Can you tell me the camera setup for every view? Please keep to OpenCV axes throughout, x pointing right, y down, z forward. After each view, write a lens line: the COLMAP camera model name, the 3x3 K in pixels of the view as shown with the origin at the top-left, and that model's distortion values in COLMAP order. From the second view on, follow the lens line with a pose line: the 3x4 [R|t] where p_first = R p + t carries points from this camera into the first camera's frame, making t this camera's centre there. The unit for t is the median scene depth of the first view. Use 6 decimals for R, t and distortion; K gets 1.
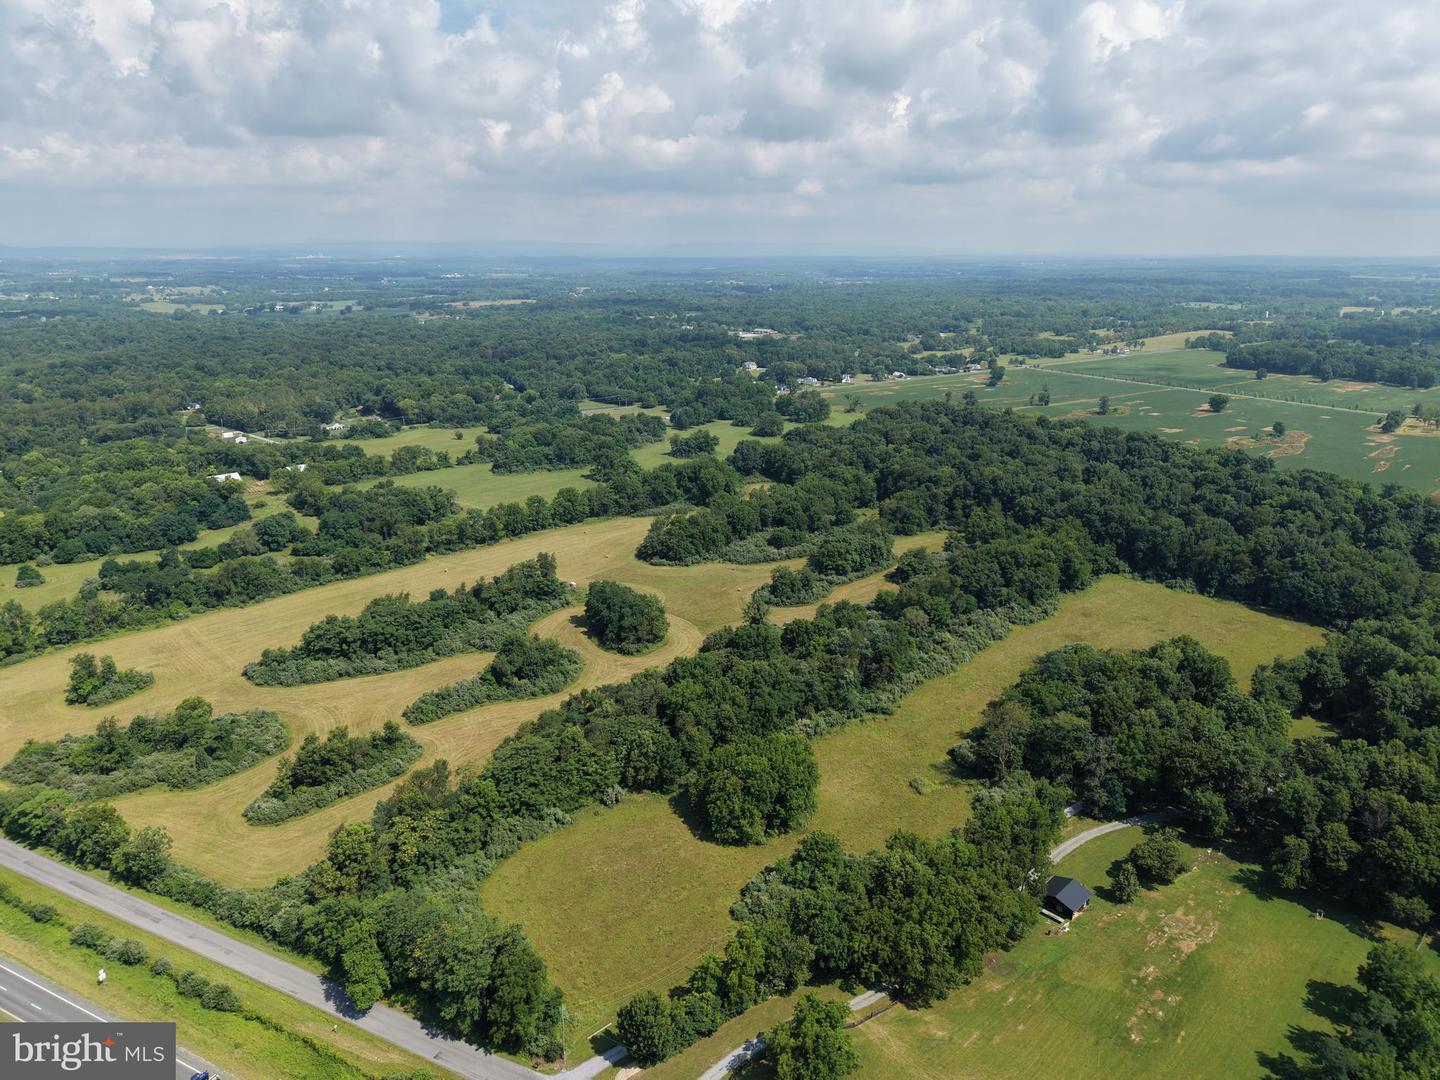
lens RADIAL K [[973.8, 0, 724.6], [0, 973.8, 513.0], [0, 0, 1]] dist [0.031021, -0.034157]
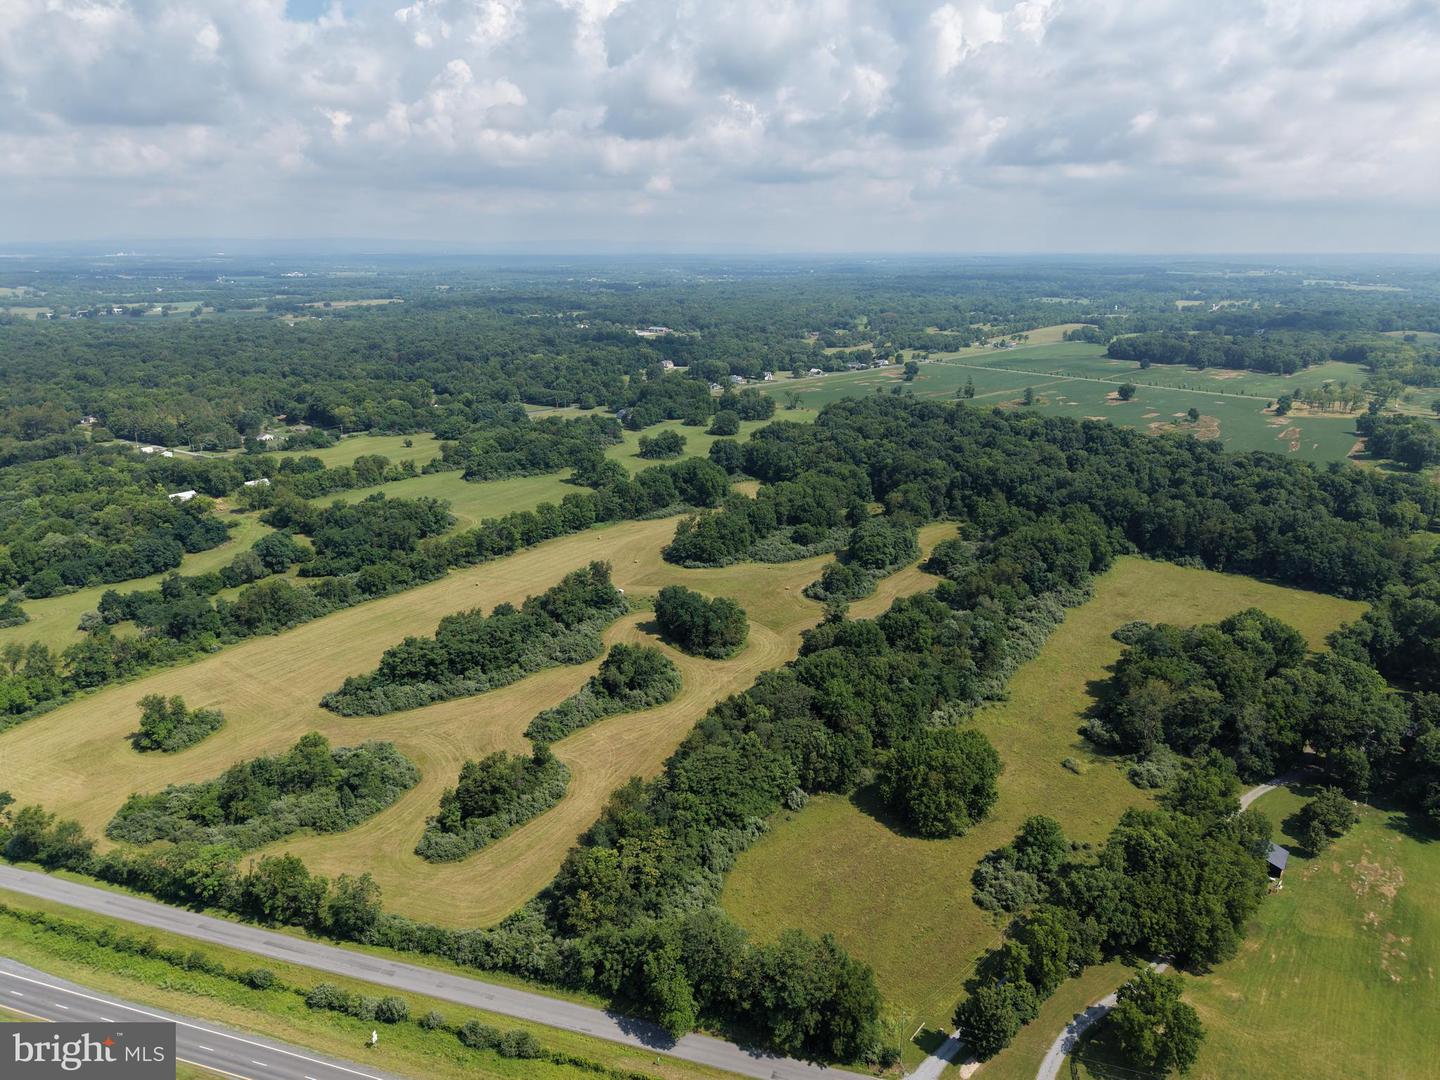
lens RADIAL K [[973.8, 0, 724.6], [0, 973.8, 513.0], [0, 0, 1]] dist [0.031021, -0.034157]
pose [[0.987795, -0.040605, 0.150375, -0.181069], [0.040230, 0.999175, 0.005539, -0.006350], [-0.150476, 0.000578, 0.988613, 0.014434]]
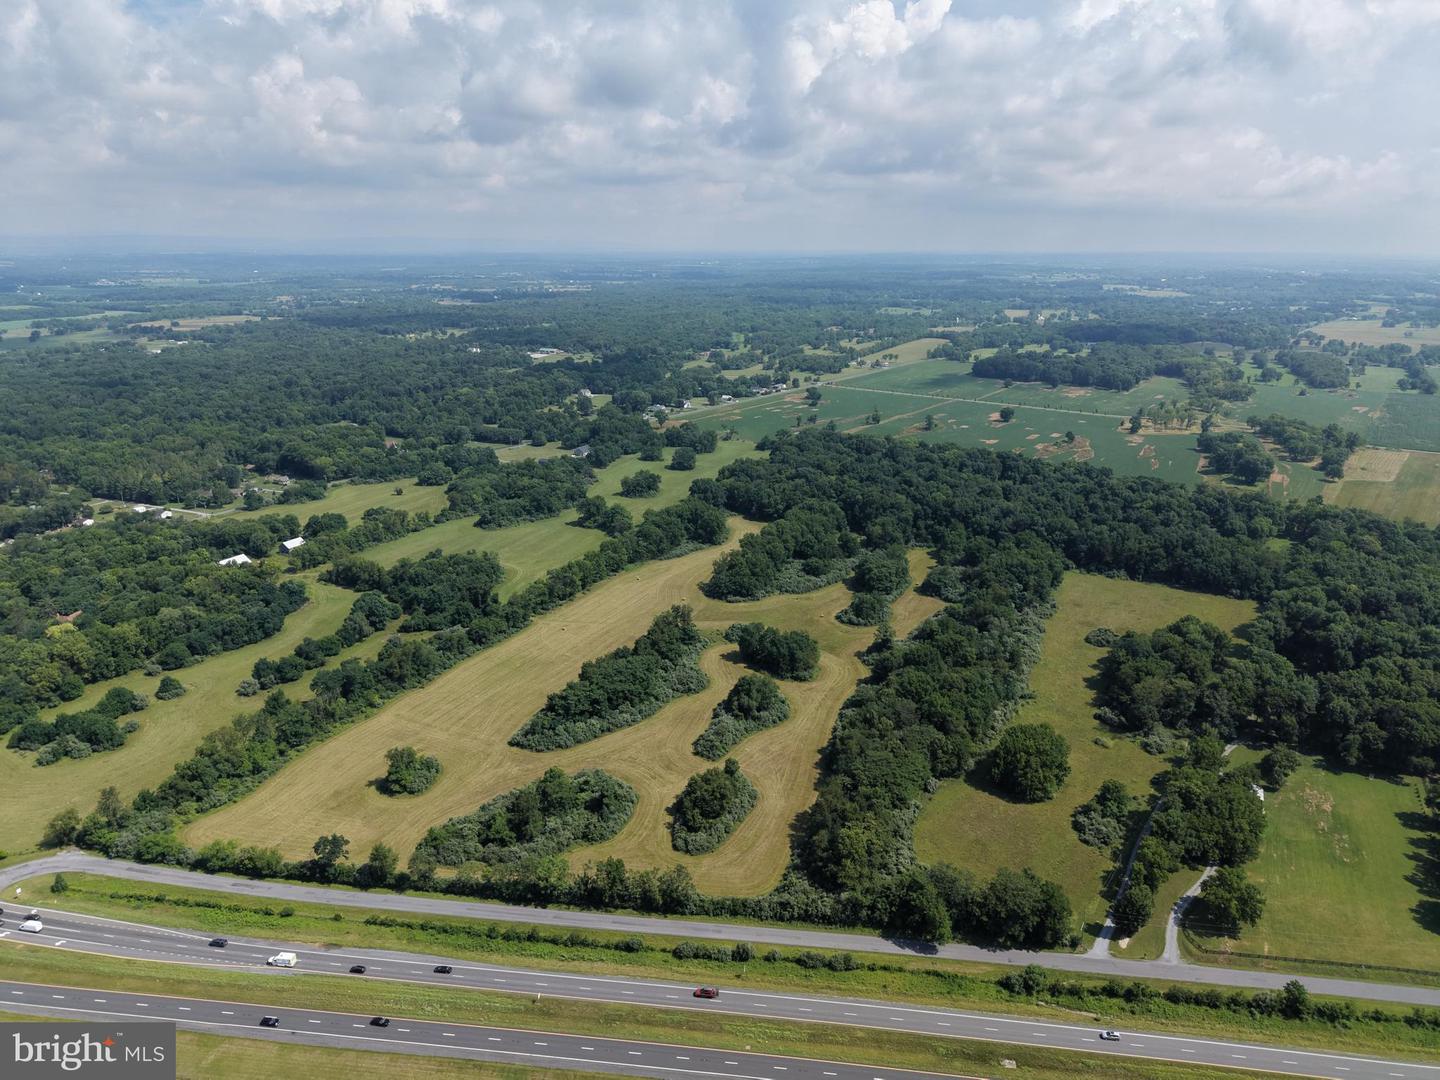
lens RADIAL K [[973.8, 0, 724.6], [0, 973.8, 513.0], [0, 0, 1]] dist [0.031021, -0.034157]
pose [[0.945653, -0.085153, 0.313832, -0.437096], [0.082914, 0.996346, 0.020502, -0.079032], [-0.314431, 0.006633, 0.949257, -0.117825]]
